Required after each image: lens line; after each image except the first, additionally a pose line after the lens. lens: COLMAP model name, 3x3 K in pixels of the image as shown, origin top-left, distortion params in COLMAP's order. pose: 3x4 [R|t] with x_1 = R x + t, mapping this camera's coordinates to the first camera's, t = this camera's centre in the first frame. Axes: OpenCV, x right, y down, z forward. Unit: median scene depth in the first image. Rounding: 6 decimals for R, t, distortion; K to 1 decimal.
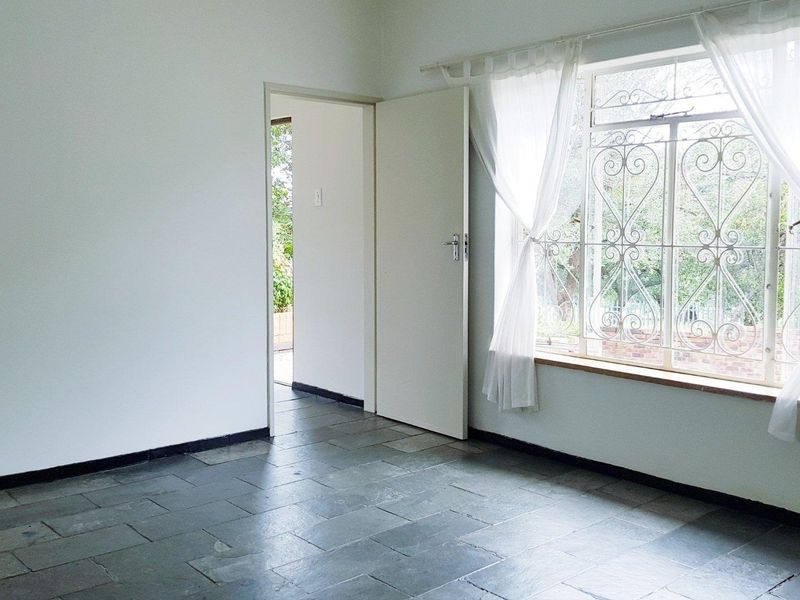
lens RADIAL K [[798.0, 0, 399.8], [0, 798.0, 301.5], [0, 0, 1]] dist [-0.000341, 0.000000]
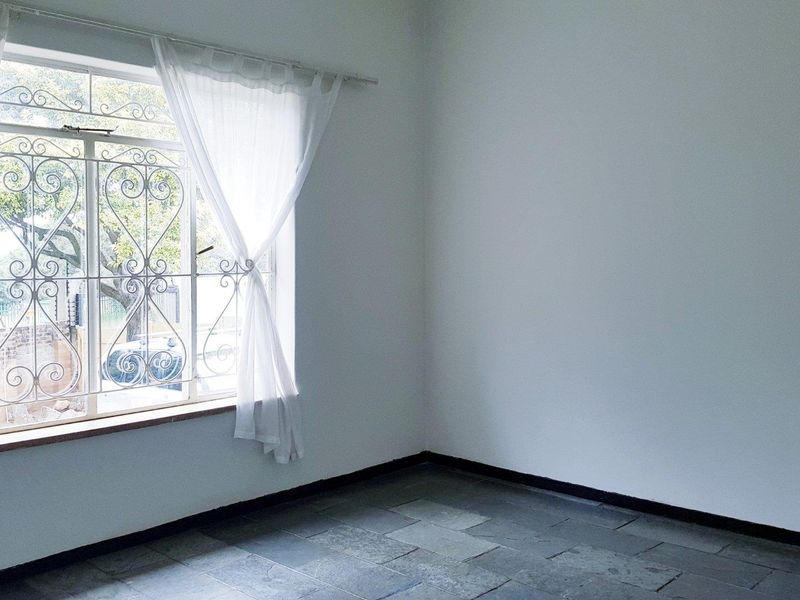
lens RADIAL K [[877.7, 0, 398.1], [0, 877.7, 295.8], [0, 0, 1]] dist [0.120878, 0.000000]
pose [[-0.085051, -0.052621, 0.994986, -0.686473], [0.104309, 0.992647, 0.061413, -0.075668], [-0.990902, 0.109009, -0.078936, 0.752190]]
